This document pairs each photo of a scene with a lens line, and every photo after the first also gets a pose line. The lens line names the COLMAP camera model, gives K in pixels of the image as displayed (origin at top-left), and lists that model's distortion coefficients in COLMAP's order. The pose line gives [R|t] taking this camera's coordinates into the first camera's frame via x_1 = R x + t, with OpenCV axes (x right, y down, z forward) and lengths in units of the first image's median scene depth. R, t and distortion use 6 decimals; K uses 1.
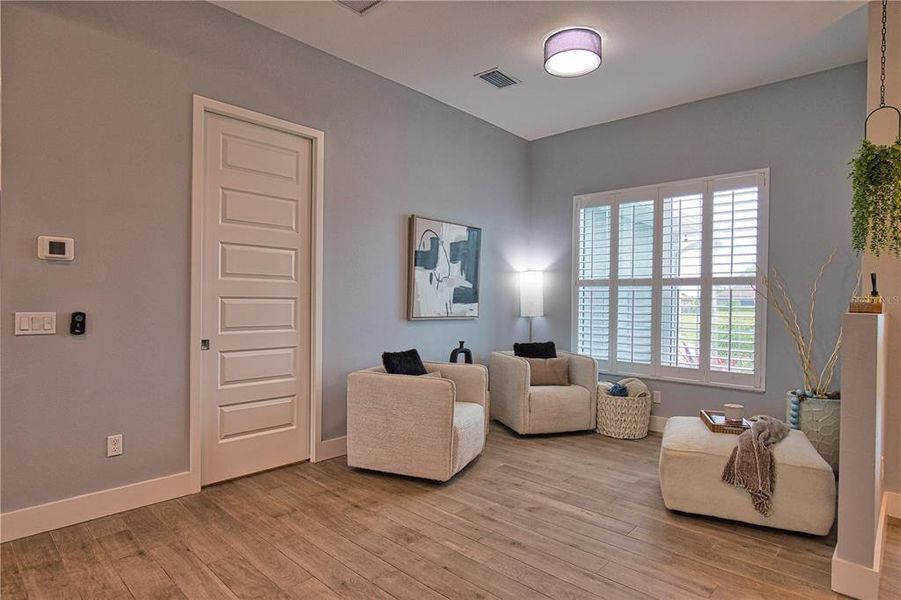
lens RADIAL K [[489.8, 0, 454.8], [0, 489.8, 303.6], [0, 0, 1]] dist [-0.025116, 0.009535]
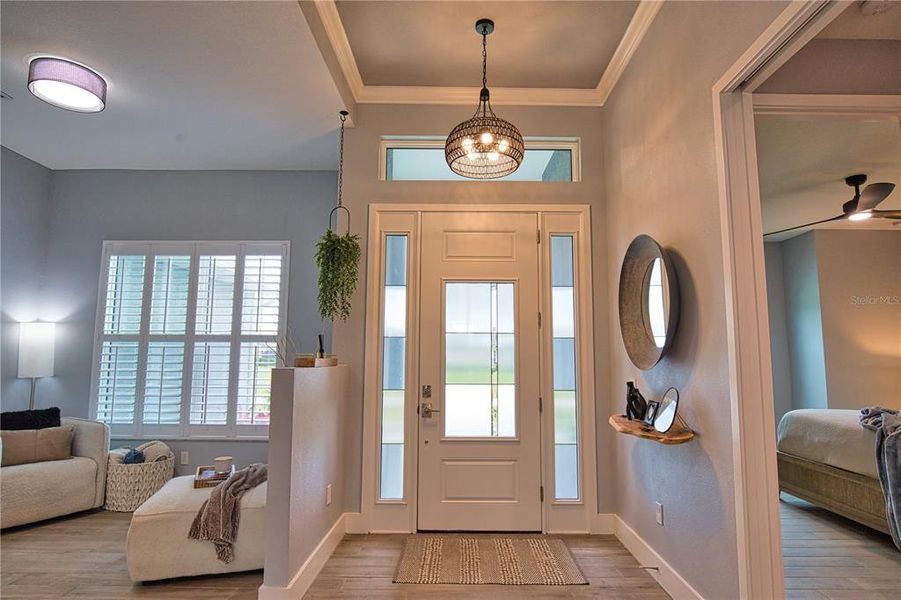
lens RADIAL K [[489.8, 0, 454.4], [0, 489.8, 304.5], [0, 0, 1]] dist [-0.025116, 0.009535]
pose [[0.736185, 0.065391, 0.673614, 0.153168], [0.010745, 0.994066, -0.108242, -0.000045], [-0.676695, 0.086924, 0.731114, -0.090981]]
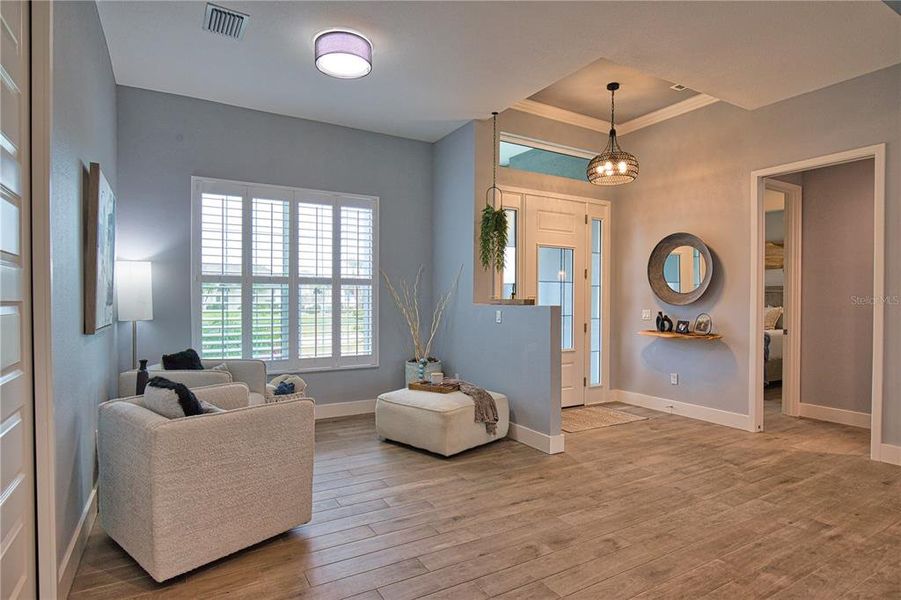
lens RADIAL K [[489.8, 0, 453.3], [0, 489.8, 304.7], [0, 0, 1]] dist [-0.025116, 0.009535]
pose [[0.289213, -0.017950, 0.957097, -0.533961], [0.010988, 0.999821, 0.015431, -0.005083], [-0.957202, 0.006054, 0.289358, 0.393184]]
